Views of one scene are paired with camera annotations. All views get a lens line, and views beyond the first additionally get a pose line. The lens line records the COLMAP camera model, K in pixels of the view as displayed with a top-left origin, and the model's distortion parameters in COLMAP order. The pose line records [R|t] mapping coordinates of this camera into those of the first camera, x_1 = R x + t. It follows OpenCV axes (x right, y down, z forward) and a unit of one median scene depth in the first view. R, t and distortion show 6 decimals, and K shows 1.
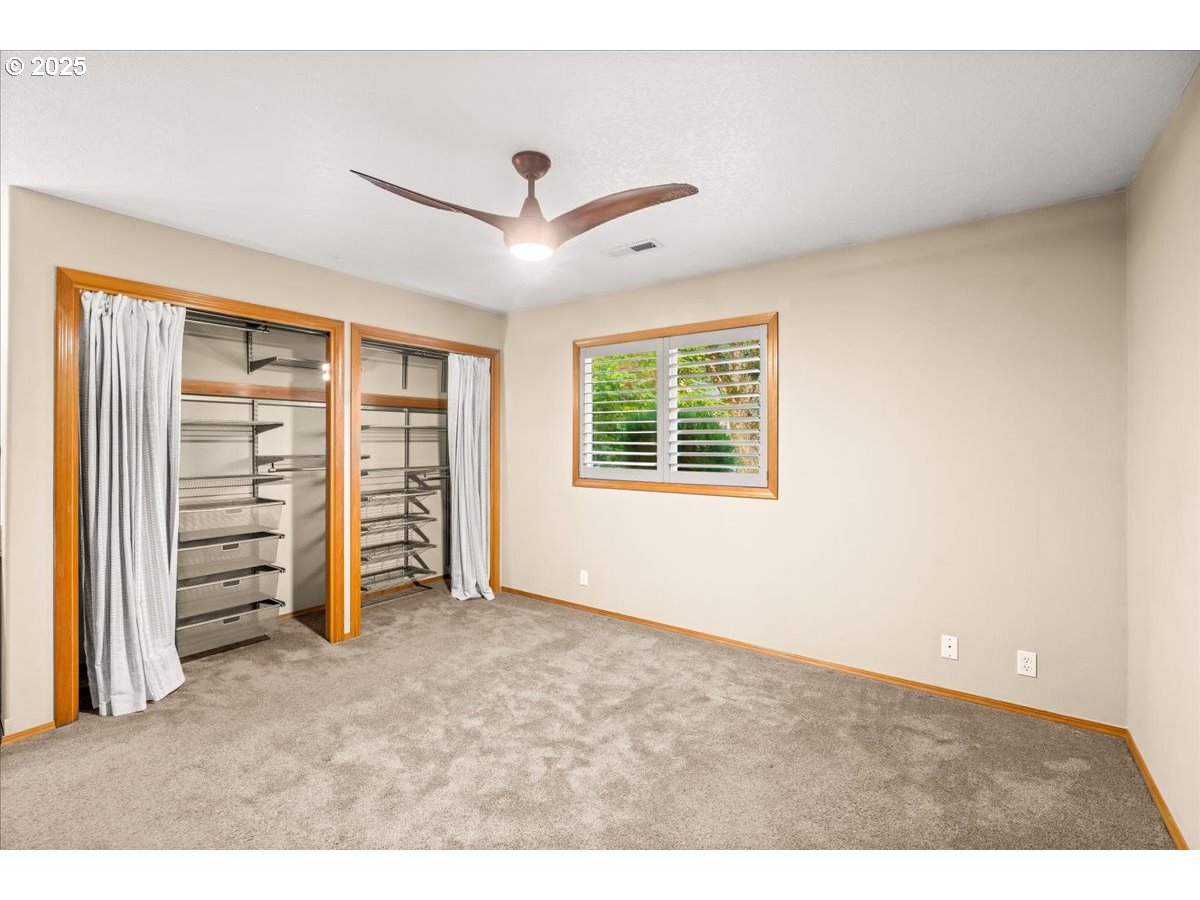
lens RADIAL K [[528.5, 0, 600.0], [0, 528.5, 450.0], [0, 0, 1]] dist [-0.003144, -0.000192]
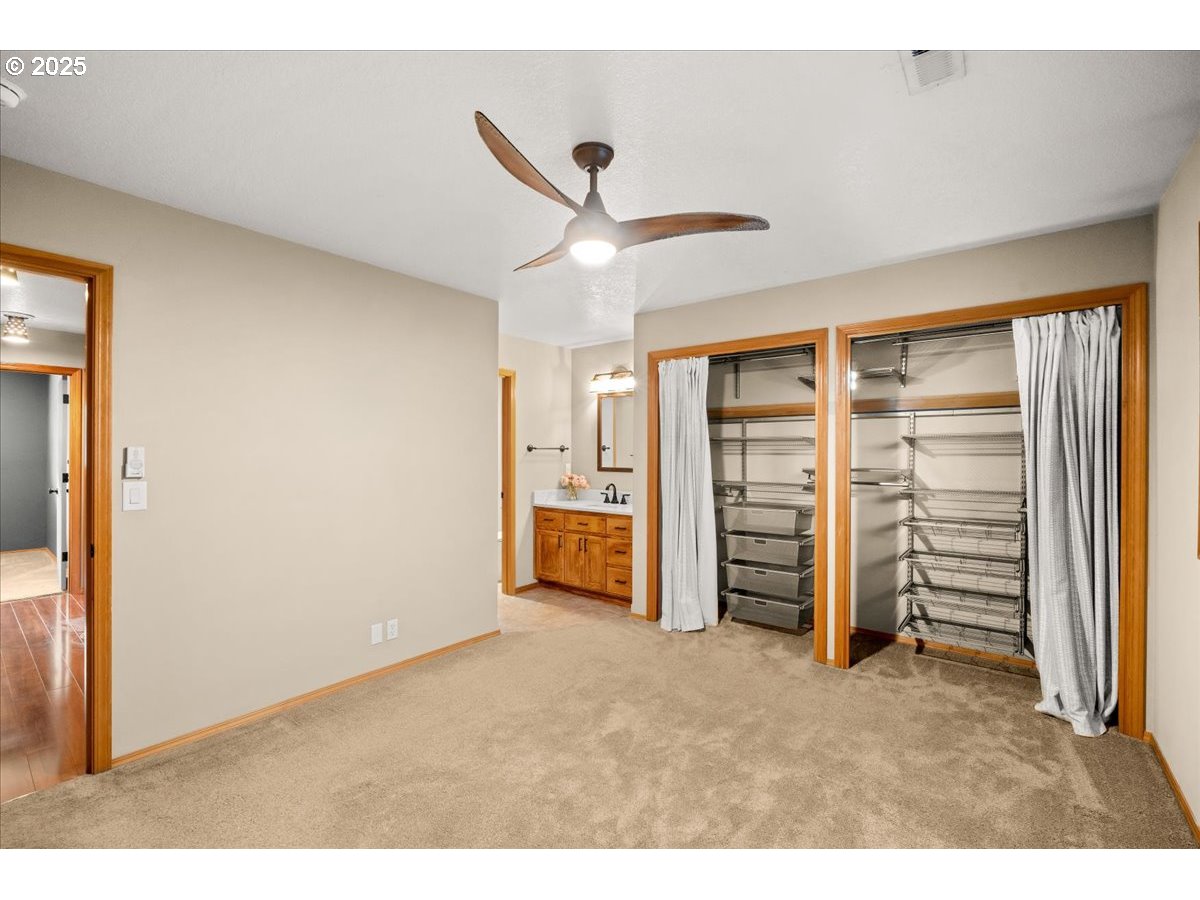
lens RADIAL K [[528.5, 0, 600.0], [0, 528.5, 450.0], [0, 0, 1]] dist [-0.003144, -0.000192]
pose [[-0.052678, -0.005583, -0.998596, 0.485221], [-0.019888, 0.999792, -0.004541, -0.011359], [0.998413, 0.019621, -0.052779, 0.641989]]
